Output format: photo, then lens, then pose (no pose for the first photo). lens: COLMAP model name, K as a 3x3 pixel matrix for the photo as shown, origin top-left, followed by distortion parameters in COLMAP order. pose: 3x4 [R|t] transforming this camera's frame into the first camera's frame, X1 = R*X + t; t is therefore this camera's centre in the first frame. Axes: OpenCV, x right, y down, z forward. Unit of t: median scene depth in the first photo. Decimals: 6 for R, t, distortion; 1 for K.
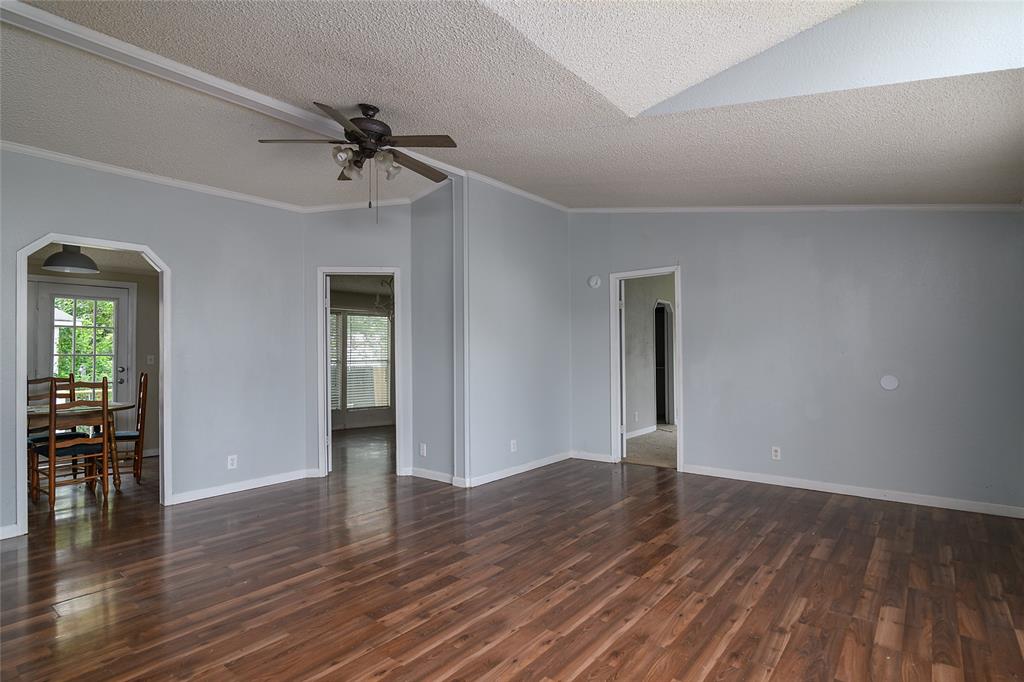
lens RADIAL K [[517.2, 0, 512.7], [0, 517.2, 334.4], [0, 0, 1]] dist [0.000295, -0.001079]
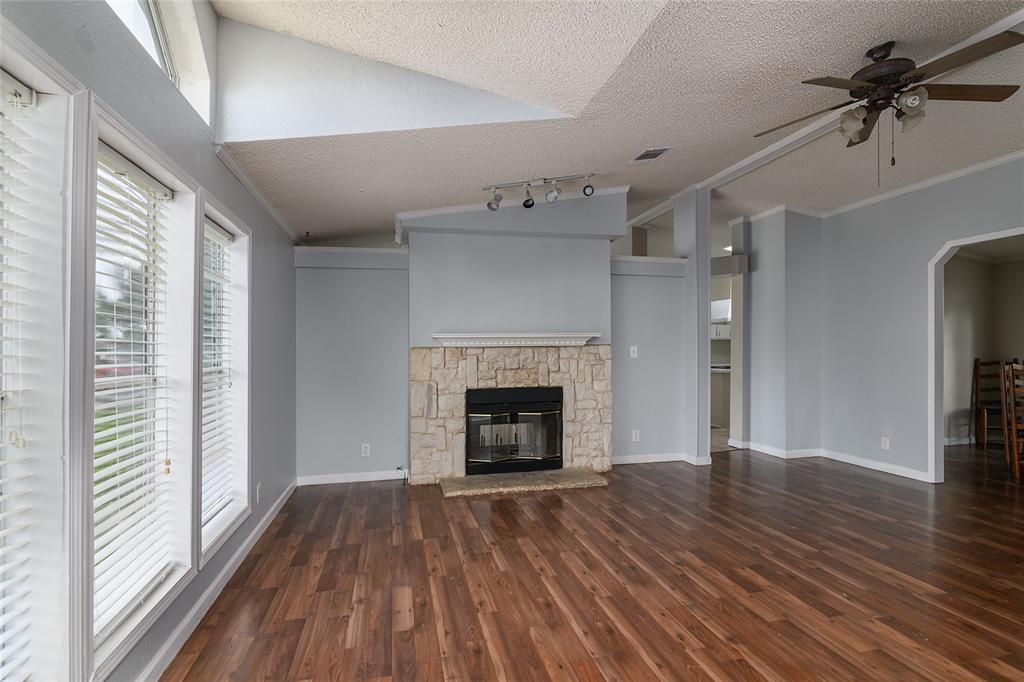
lens RADIAL K [[517.2, 0, 521.2], [0, 517.2, 342.4], [0, 0, 1]] dist [0.000295, -0.001079]
pose [[-0.602571, 0.004300, -0.798054, 0.885134], [0.041950, 0.998774, -0.026293, 0.042943], [0.796962, -0.049322, -0.602012, 1.281442]]
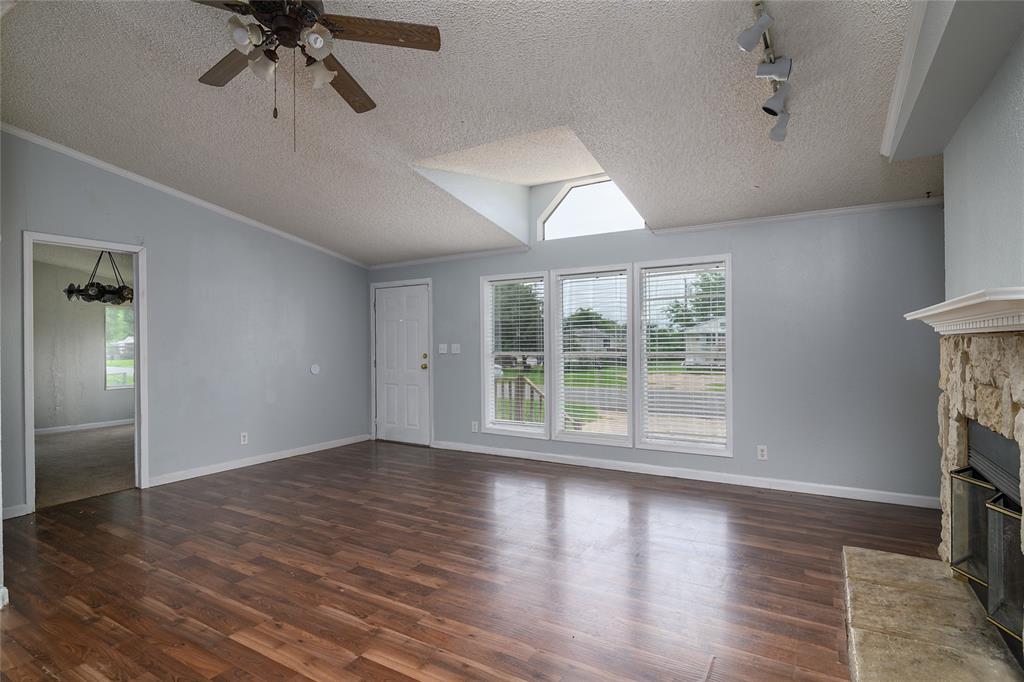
lens RADIAL K [[517.2, 0, 515.4], [0, 517.2, 347.4], [0, 0, 1]] dist [0.000295, -0.001079]
pose [[-0.134669, 0.005743, 0.990874, -1.175159], [-0.022611, 0.999705, -0.008867, 0.050451], [-0.990633, -0.023599, -0.134500, 0.988741]]
